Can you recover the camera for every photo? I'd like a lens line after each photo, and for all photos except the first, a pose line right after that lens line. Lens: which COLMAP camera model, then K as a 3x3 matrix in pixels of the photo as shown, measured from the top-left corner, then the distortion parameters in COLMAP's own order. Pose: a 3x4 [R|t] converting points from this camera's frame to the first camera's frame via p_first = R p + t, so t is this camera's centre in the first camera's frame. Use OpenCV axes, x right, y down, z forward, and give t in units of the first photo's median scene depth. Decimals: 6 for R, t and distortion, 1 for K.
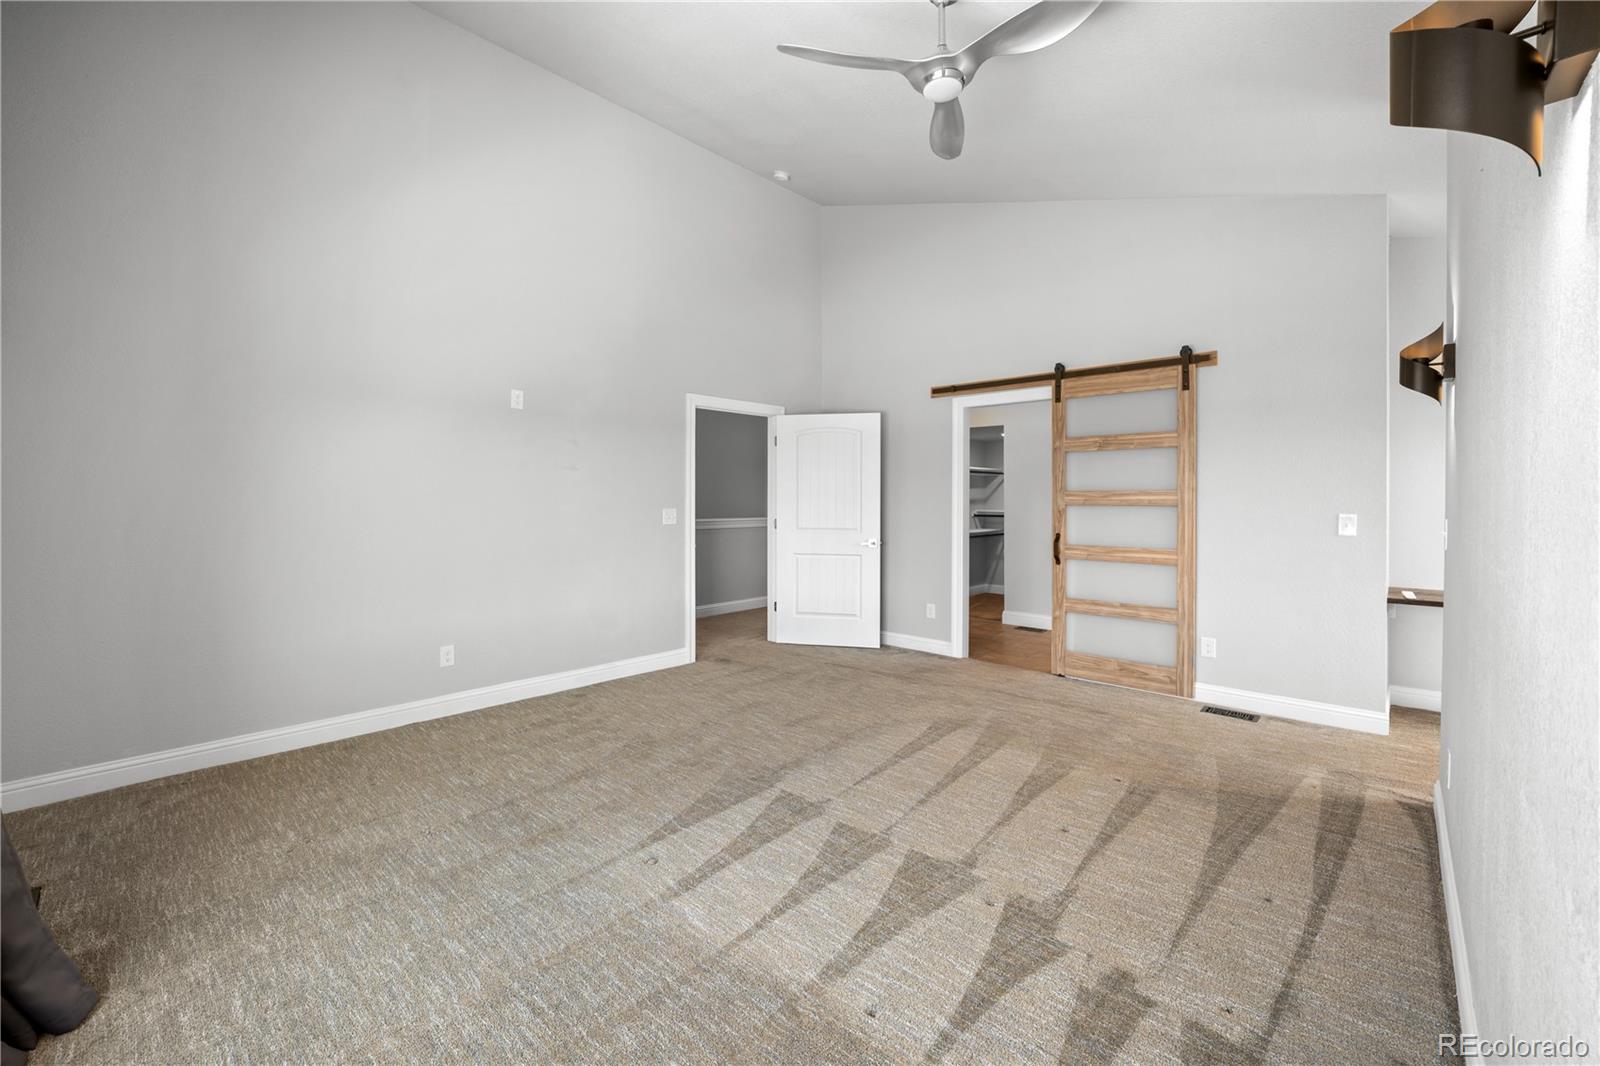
lens RADIAL K [[653.6, 0, 800.2], [0, 653.6, 524.7], [0, 0, 1]] dist [-0.017608, 0.000120]
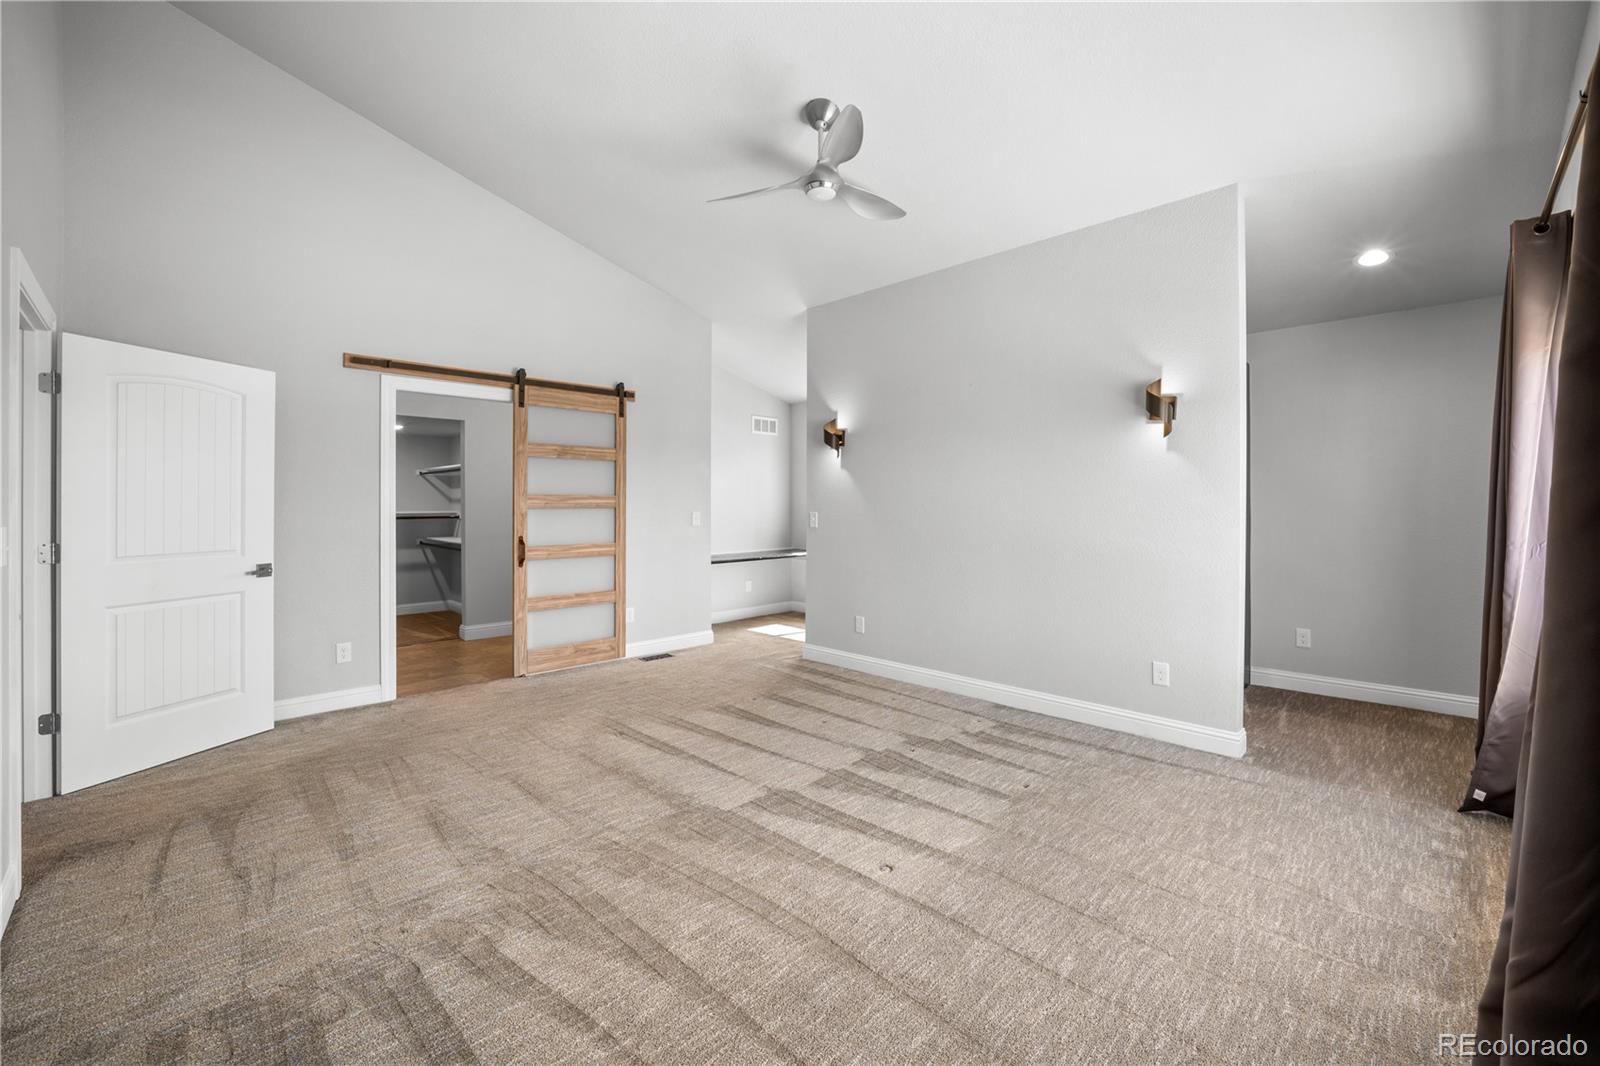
lens RADIAL K [[656.9, 0, 783.4], [0, 656.9, 529.3], [0, 0, 1]] dist [-0.036507, 0.000017]
pose [[0.060018, -0.038598, 0.997451, -0.686527], [0.039728, 0.998553, 0.036251, -0.021011], [-0.997406, 0.037451, 0.061465, 0.616581]]
